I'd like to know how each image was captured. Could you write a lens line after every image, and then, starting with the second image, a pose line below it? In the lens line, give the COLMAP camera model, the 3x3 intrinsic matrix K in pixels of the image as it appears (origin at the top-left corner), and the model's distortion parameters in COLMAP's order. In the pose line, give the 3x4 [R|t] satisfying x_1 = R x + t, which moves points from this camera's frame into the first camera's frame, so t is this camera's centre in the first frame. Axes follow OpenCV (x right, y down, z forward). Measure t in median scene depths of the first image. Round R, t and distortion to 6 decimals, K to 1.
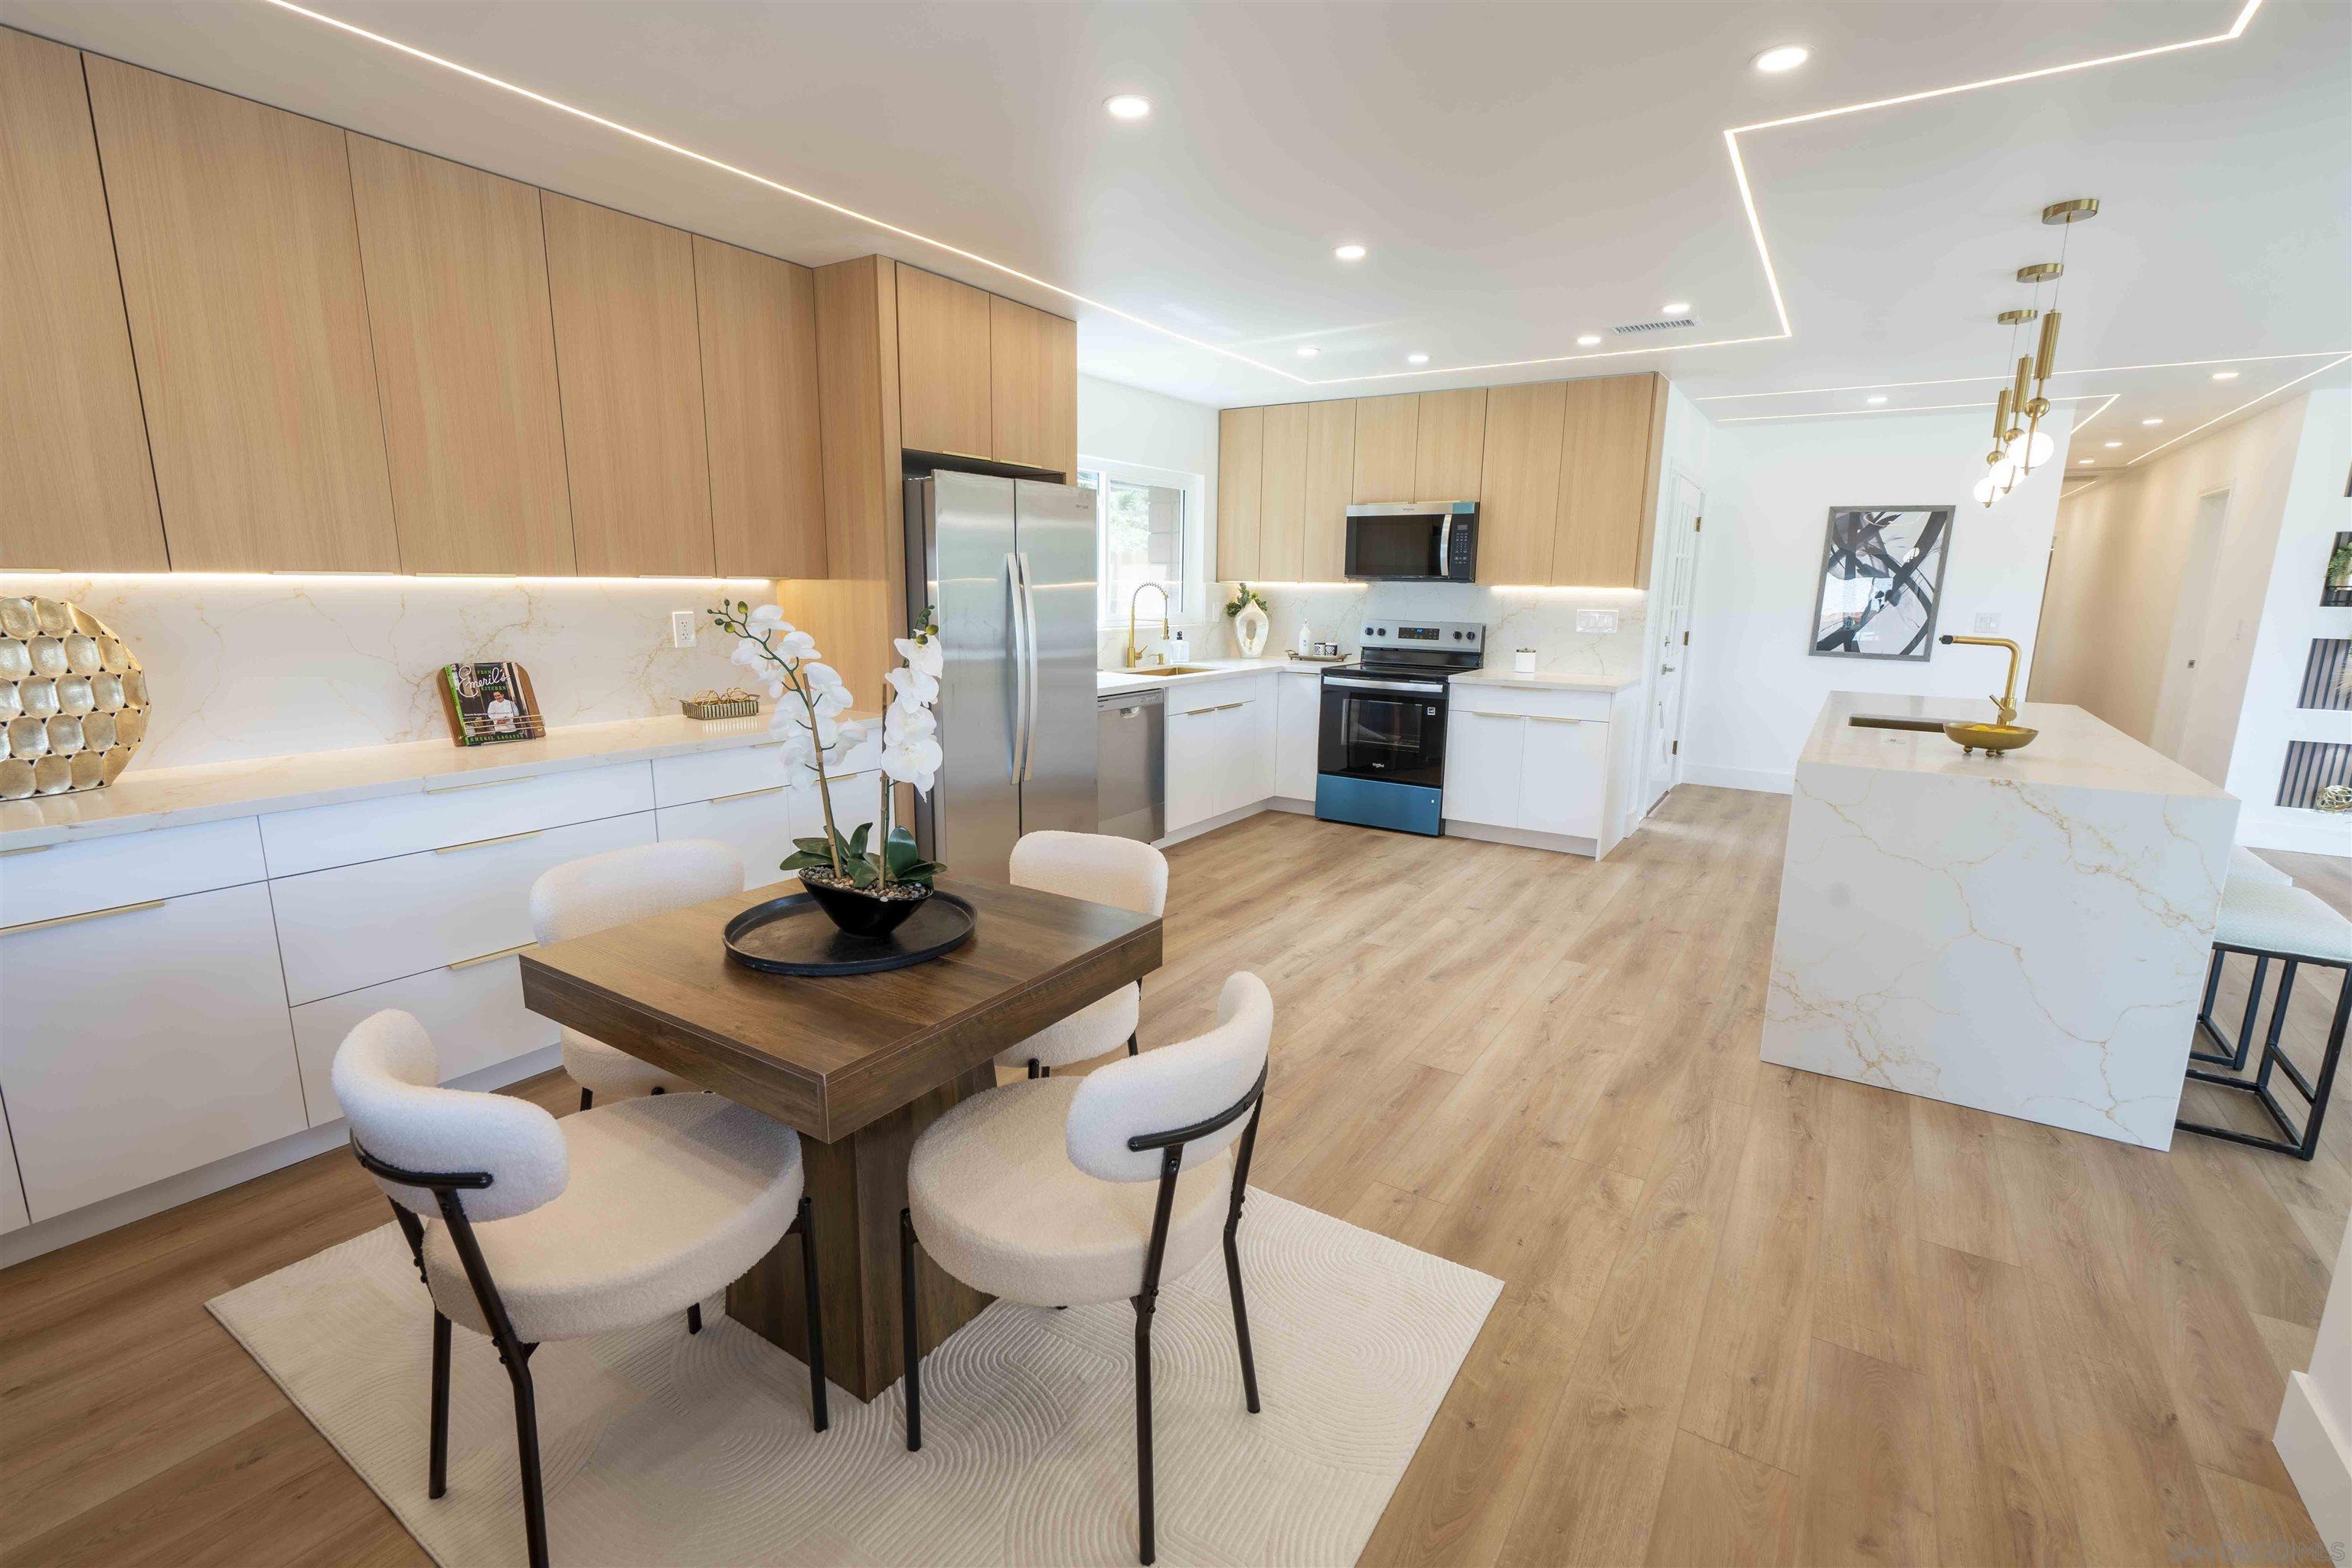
lens RADIAL K [[1038.5, 0, 1179.9], [0, 1038.5, 793.3], [0, 0, 1]] dist [-0.003309, 0.000630]
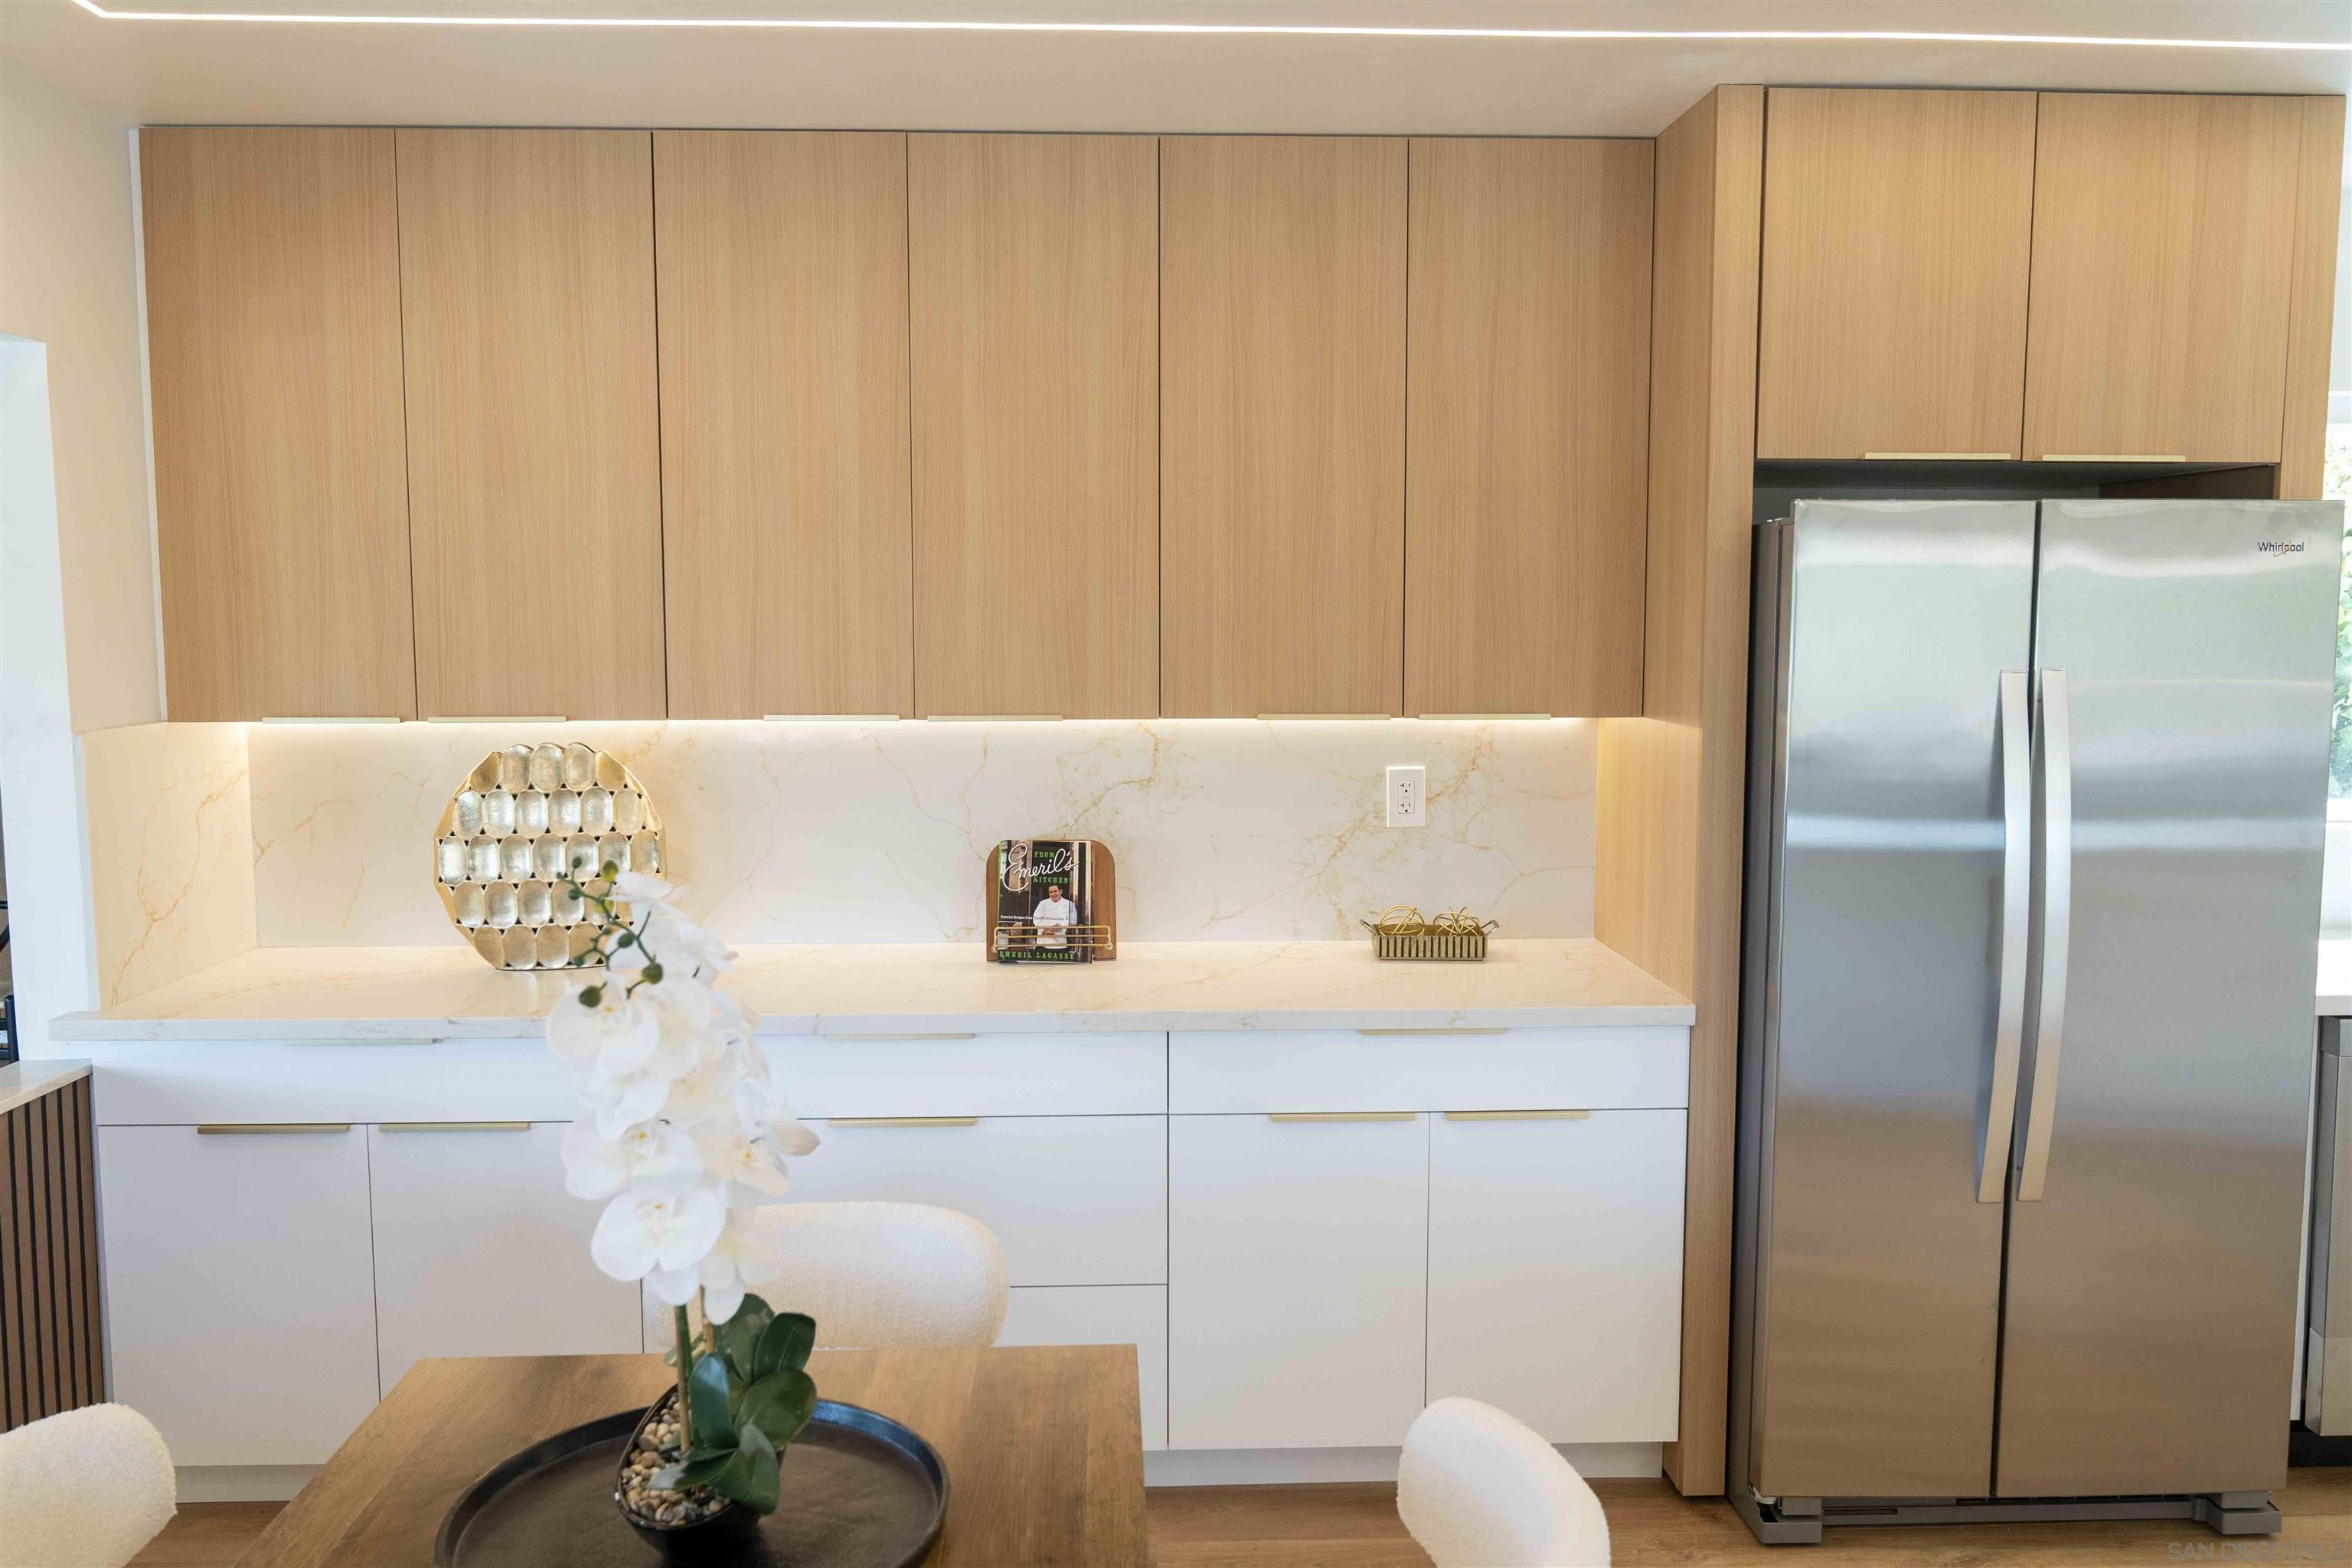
lens RADIAL K [[1756.0, 0, 1153.6], [0, 1756.0, 783.9], [0, 0, 1]] dist [-0.003639, 0.000577]
pose [[0.578182, 0.067770, -0.813088, 0.236503], [-0.158497, 0.986890, -0.030450, -0.113857], [0.800365, 0.146478, 0.581343, 0.320519]]
